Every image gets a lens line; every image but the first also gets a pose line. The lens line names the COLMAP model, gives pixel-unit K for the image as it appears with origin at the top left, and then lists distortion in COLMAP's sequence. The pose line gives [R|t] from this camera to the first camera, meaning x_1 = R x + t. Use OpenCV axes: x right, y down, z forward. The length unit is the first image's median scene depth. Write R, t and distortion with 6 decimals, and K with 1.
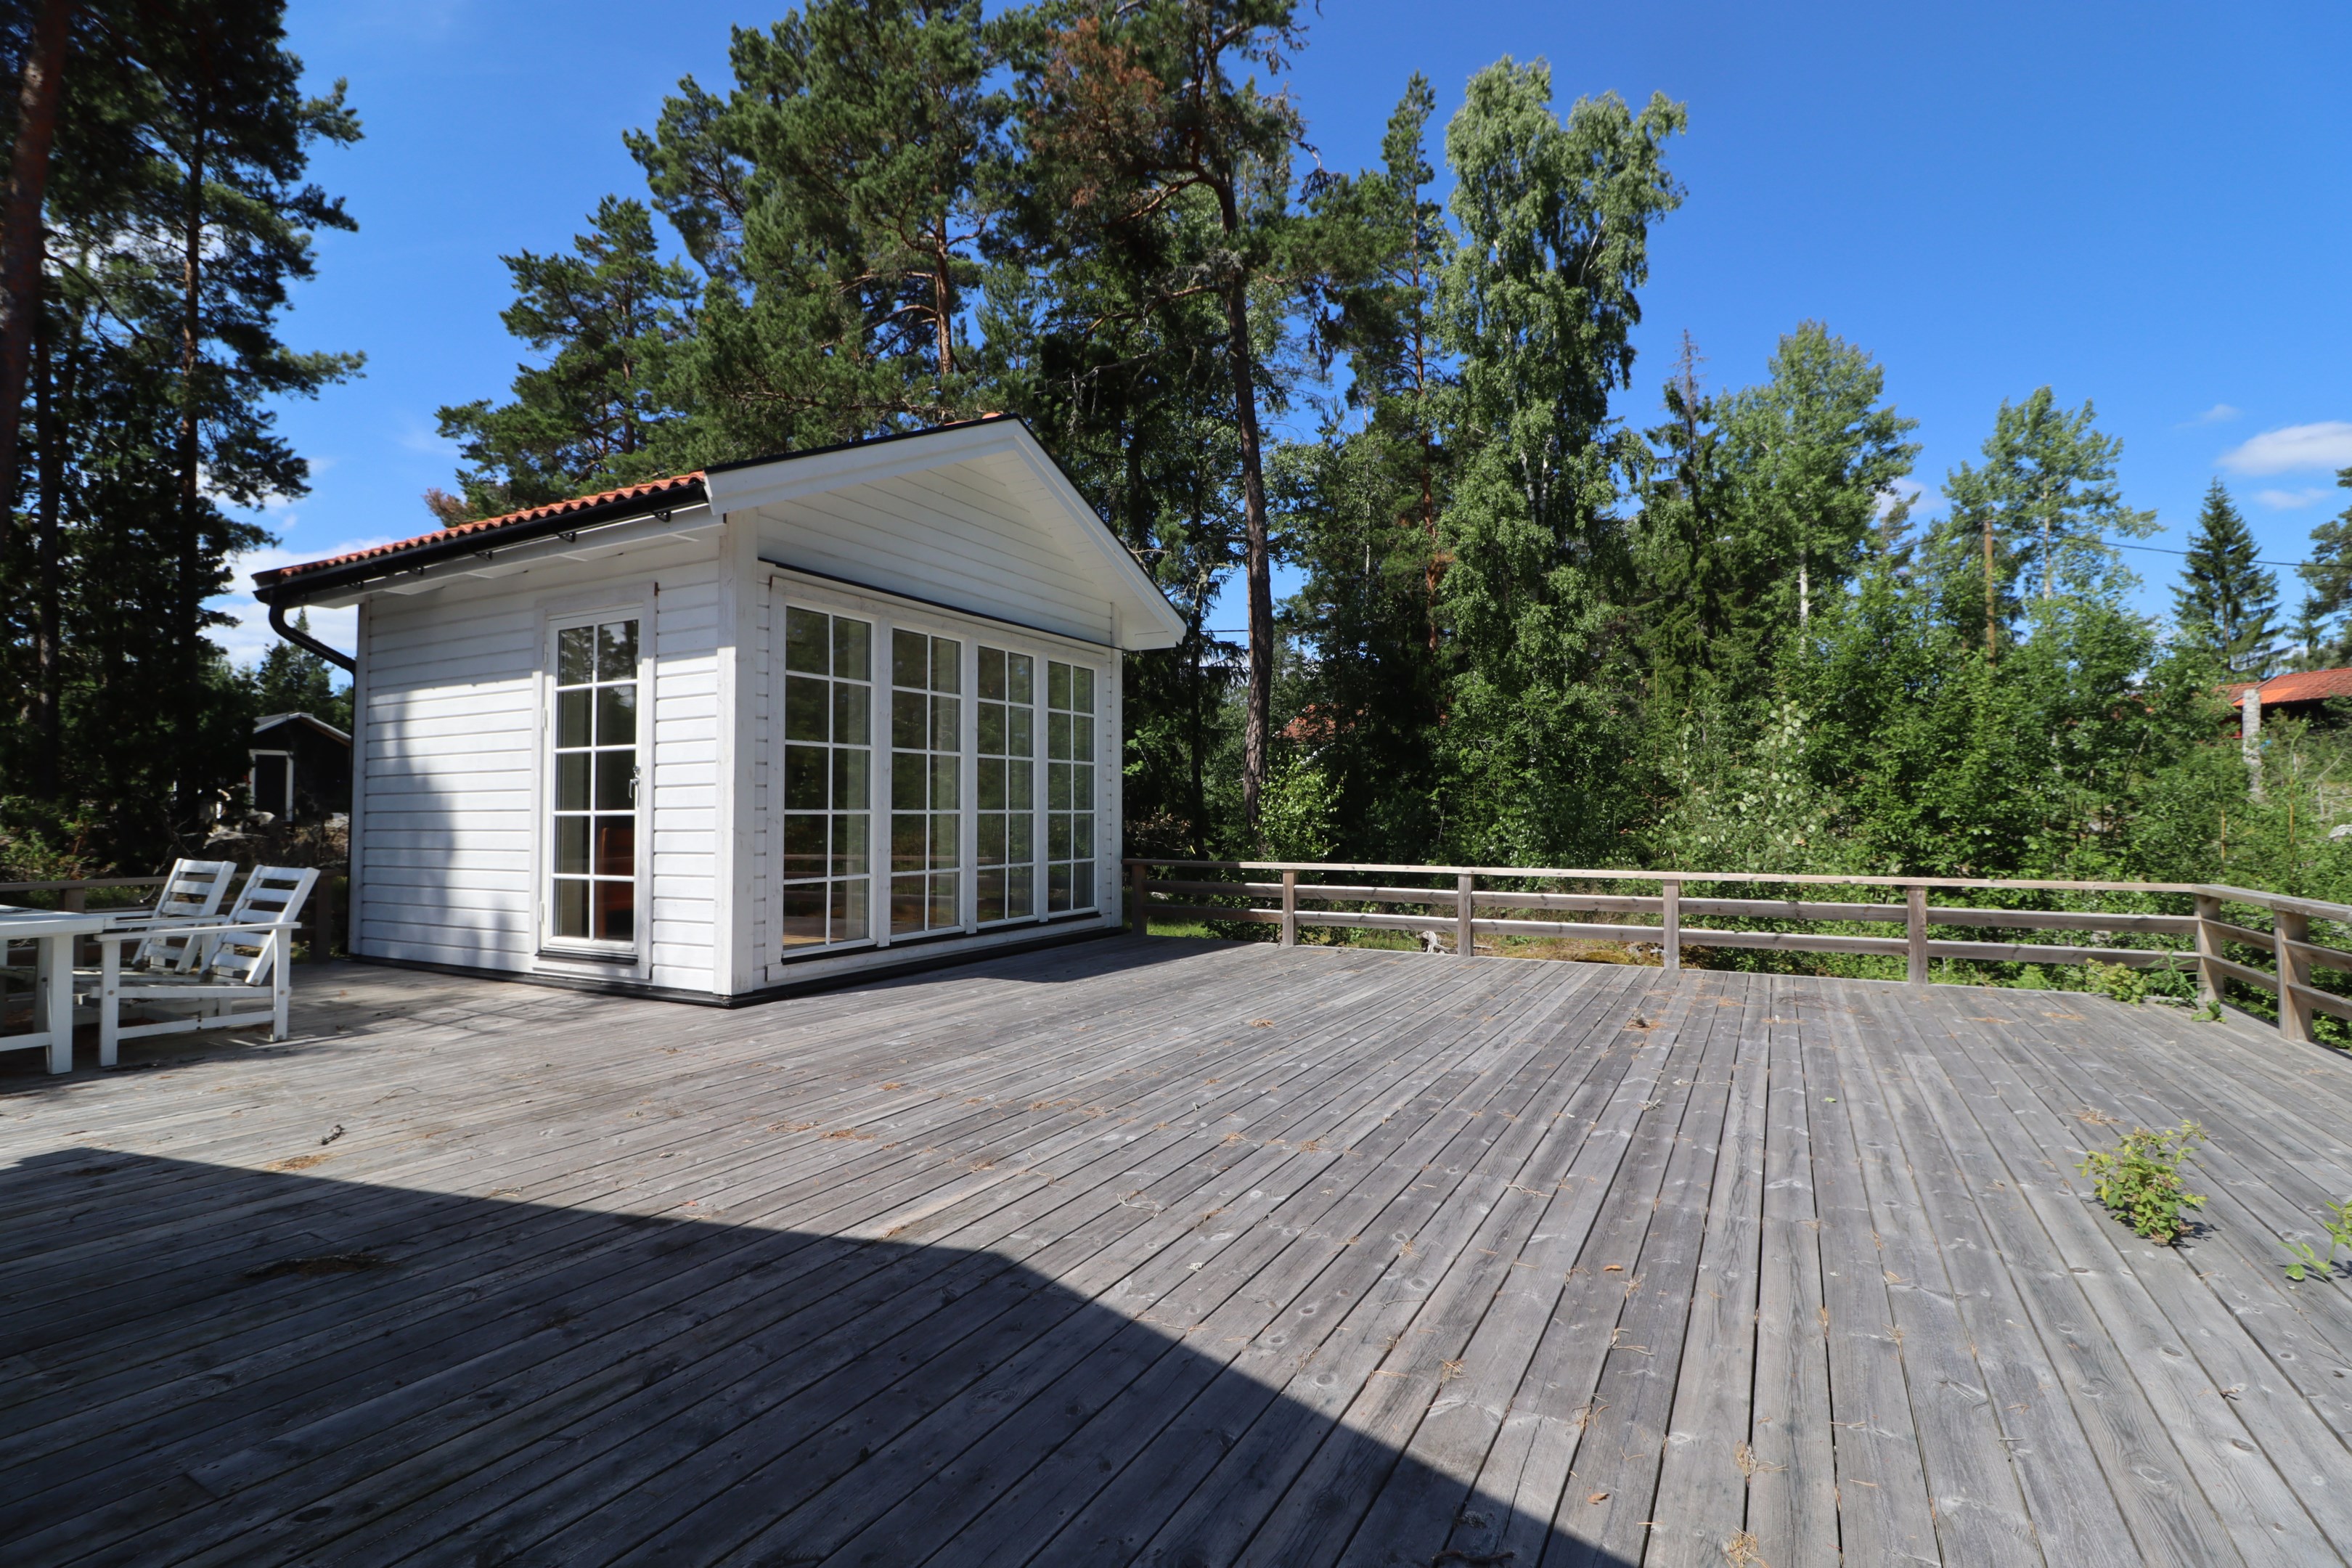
lens RADIAL K [[1075.1, 0, 1202.3], [0, 1075.1, 785.5], [0, 0, 1]] dist [-0.028106, -0.002552]
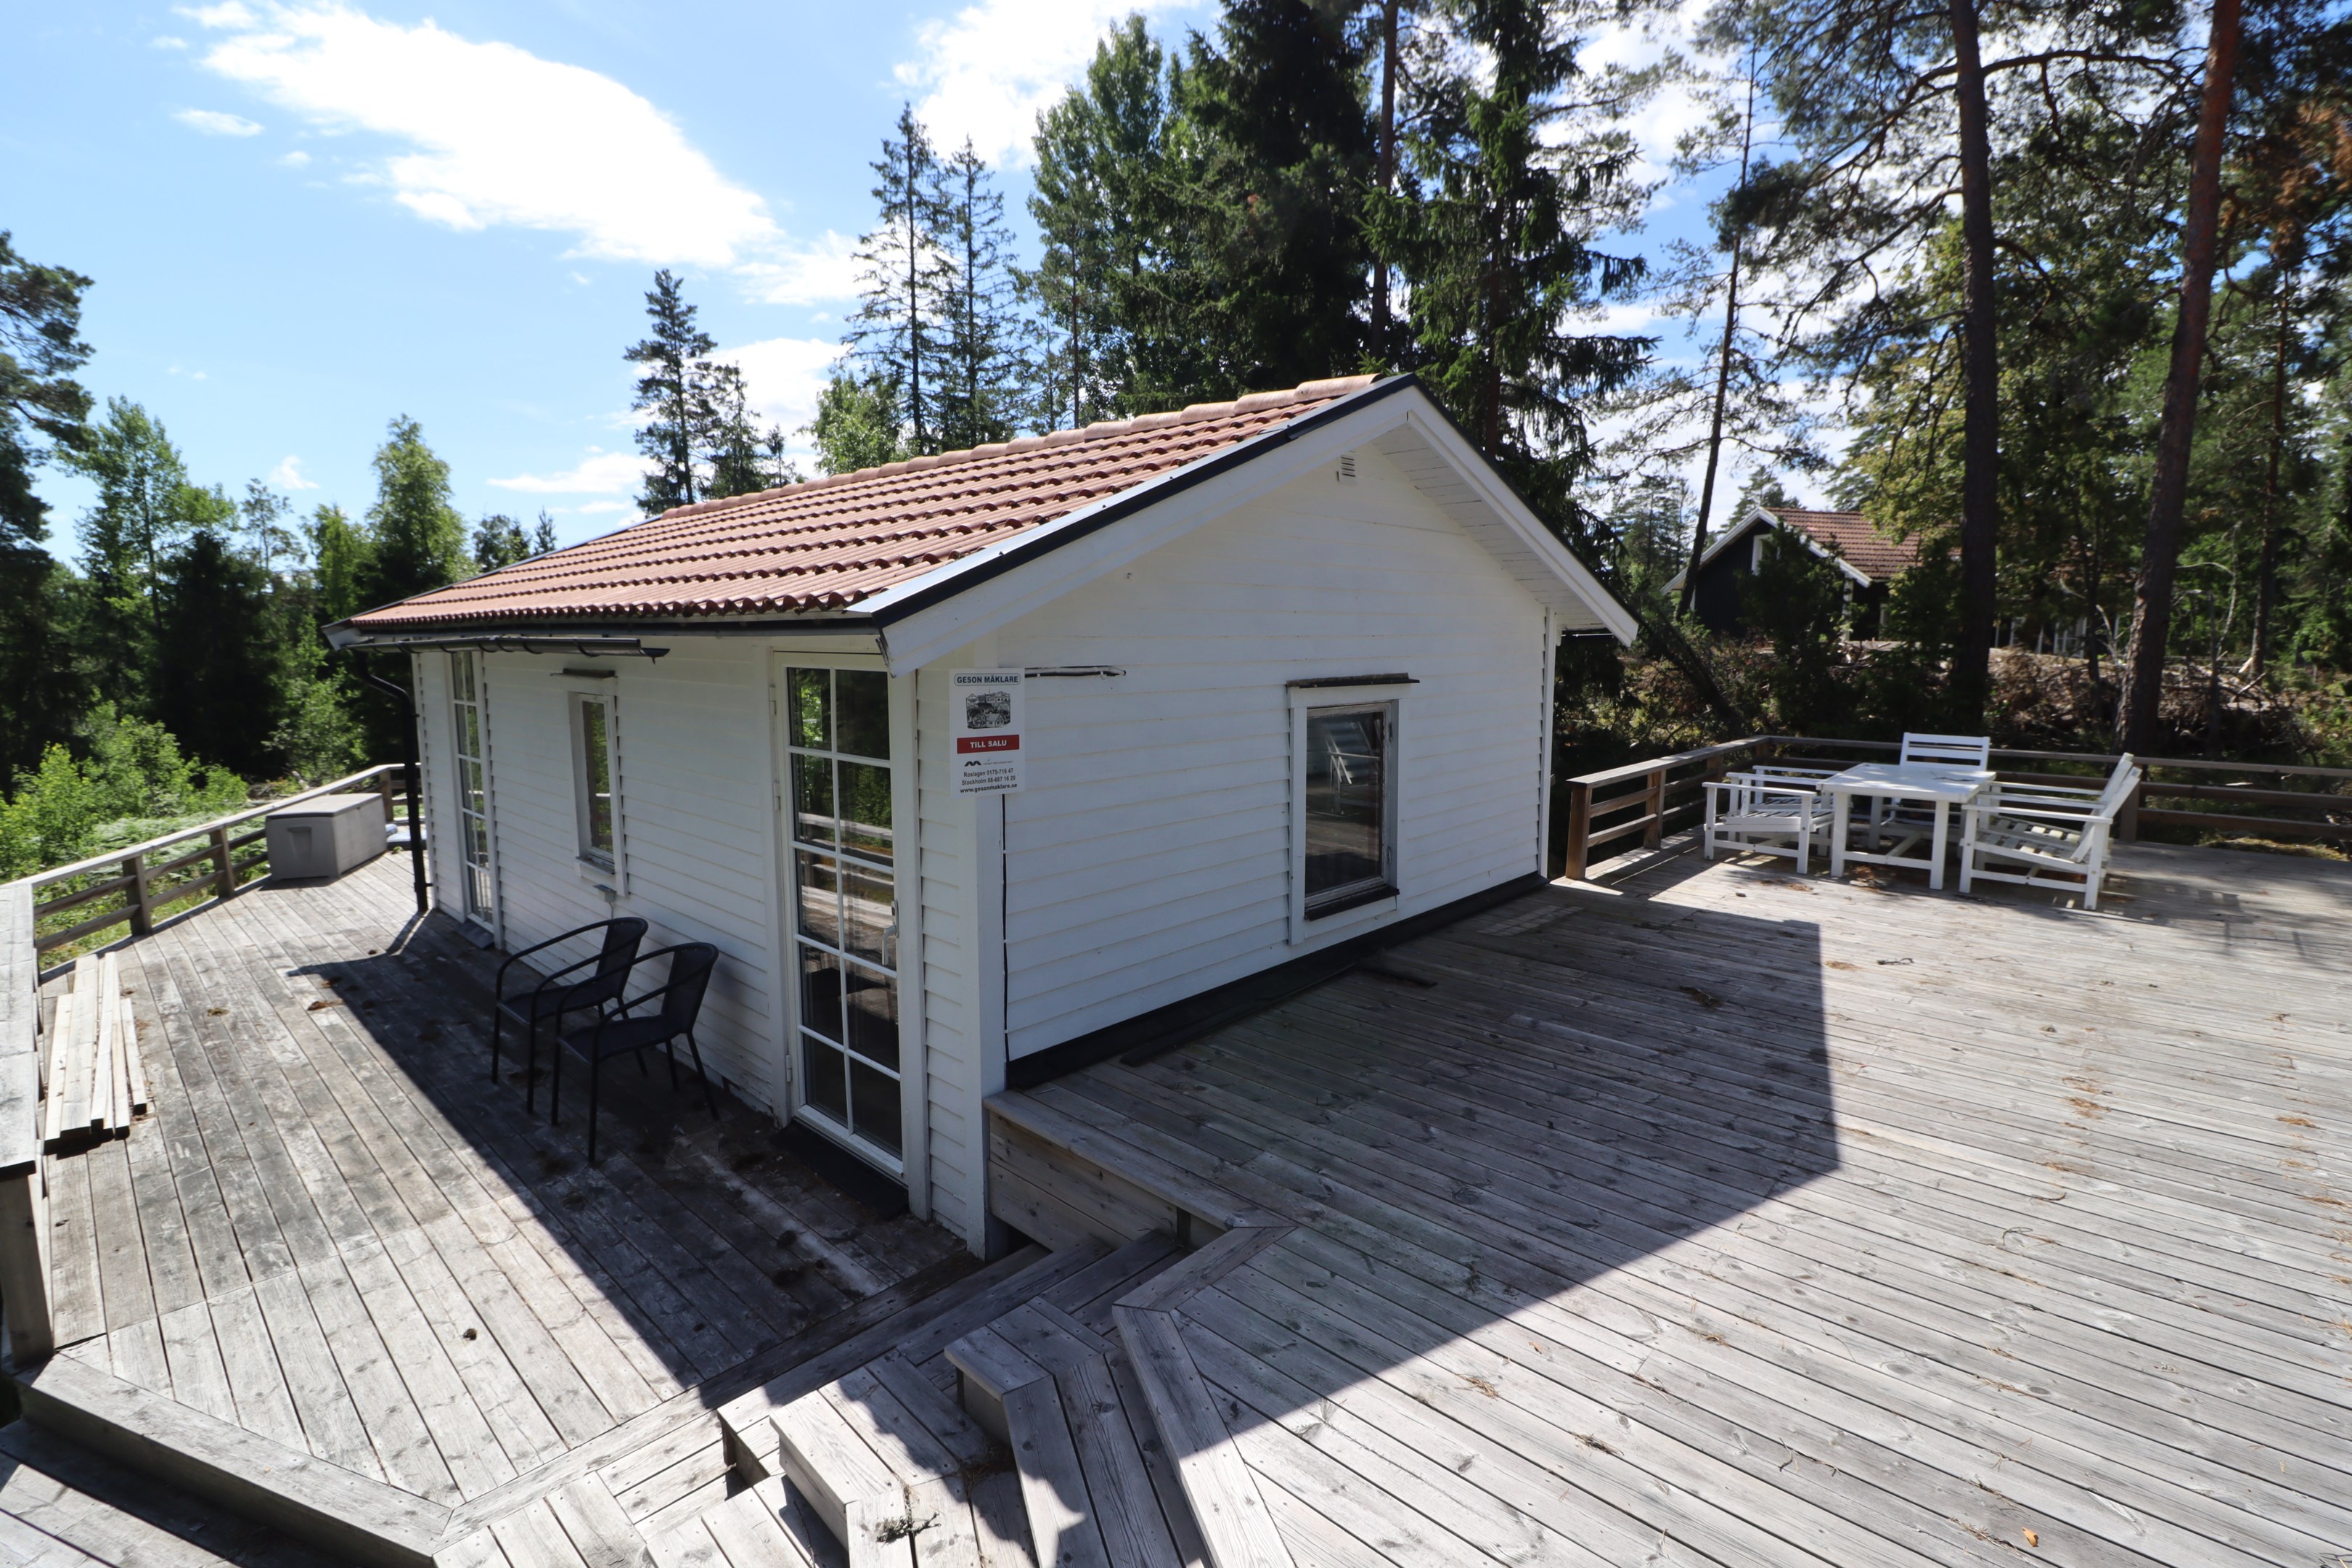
lens RADIAL K [[1075.1, 0, 1186.1], [0, 1075.1, 775.3], [0, 0, 1]] dist [-0.028106, -0.002552]
pose [[-0.258668, 0.130326, -0.957134, 1.116996], [0.021743, 0.991391, 0.129115, -0.193777], [0.965722, 0.012587, -0.259275, 0.561025]]
